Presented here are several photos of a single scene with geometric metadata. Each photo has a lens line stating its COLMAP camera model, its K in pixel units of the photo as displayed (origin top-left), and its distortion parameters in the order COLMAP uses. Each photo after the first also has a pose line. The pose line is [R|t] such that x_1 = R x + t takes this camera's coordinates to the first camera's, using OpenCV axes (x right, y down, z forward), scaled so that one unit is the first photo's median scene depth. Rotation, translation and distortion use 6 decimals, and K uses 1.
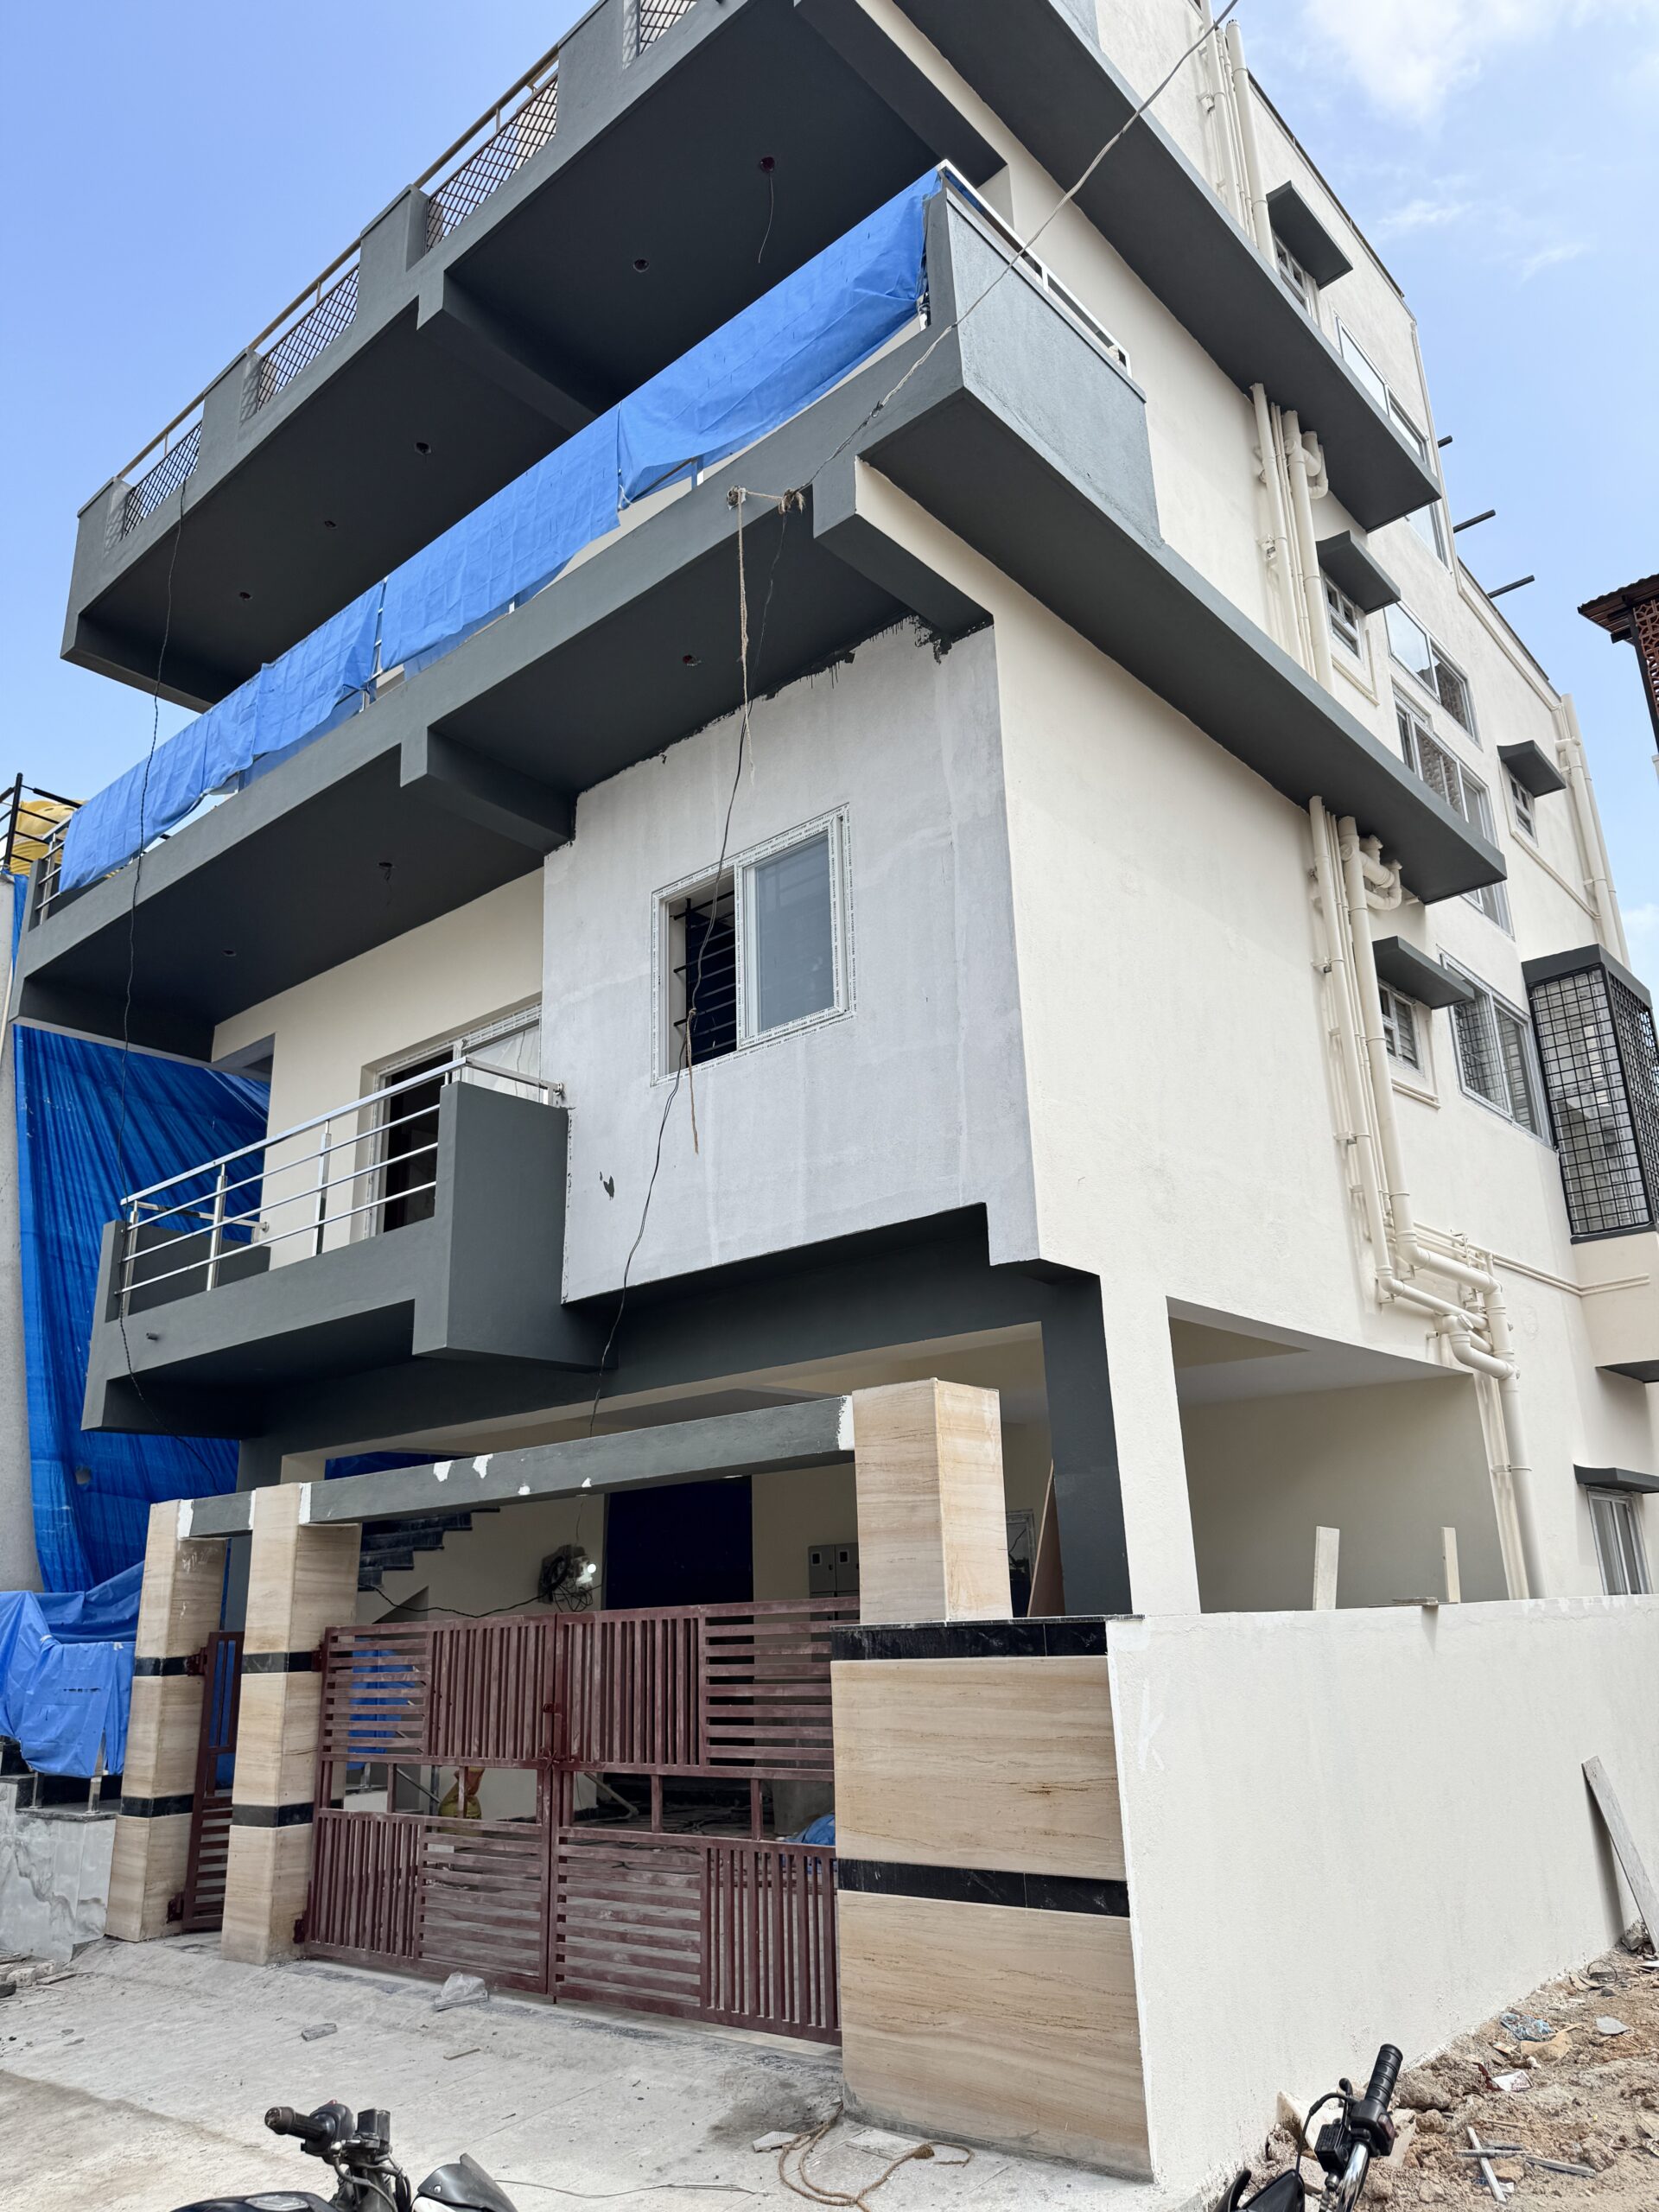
lens RADIAL K [[1563.2, 0, 838.6], [0, 1563.2, 1109.8], [0, 0, 1]] dist [0.021599, -0.039116]
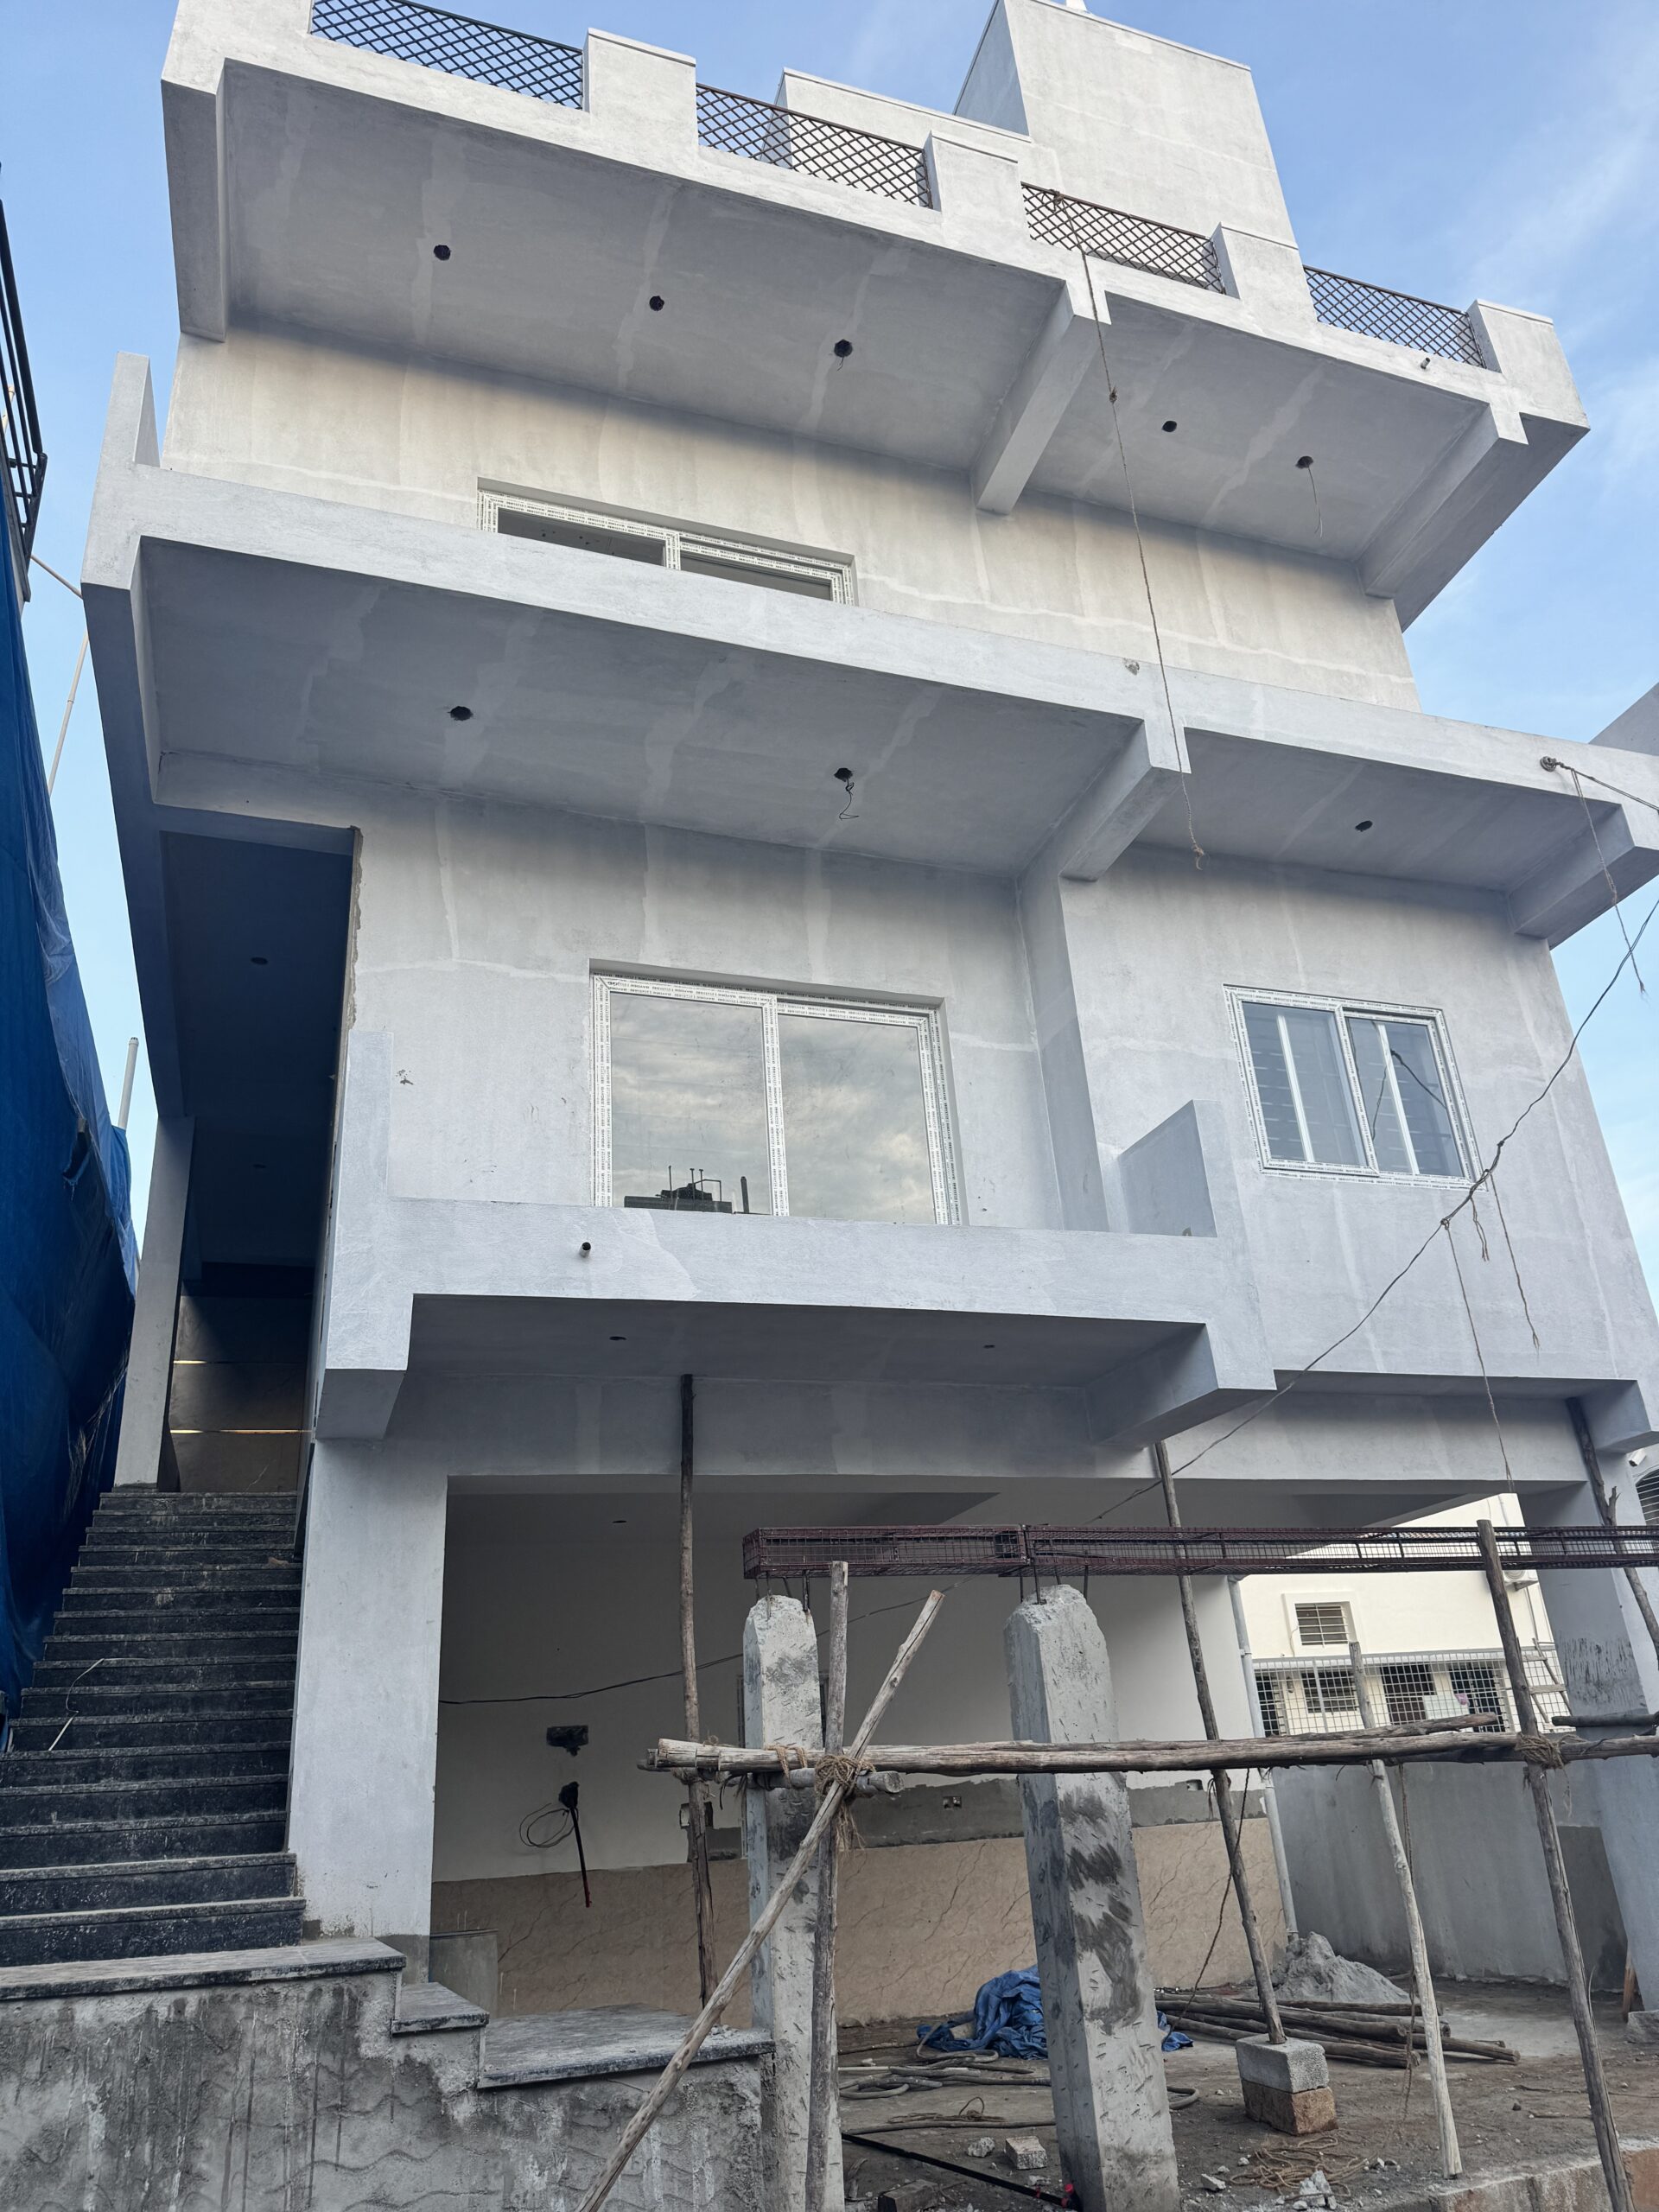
lens RADIAL K [[1558.5, 0, 813.9], [0, 1558.5, 1121.7], [0, 0, 1]] dist [0.002030, -0.002459]
pose [[0.518314, 0.353387, 0.778760, -1.171322], [-0.220754, 0.935054, -0.277384, 0.323884], [-0.826207, -0.028143, 0.562664, 0.762445]]
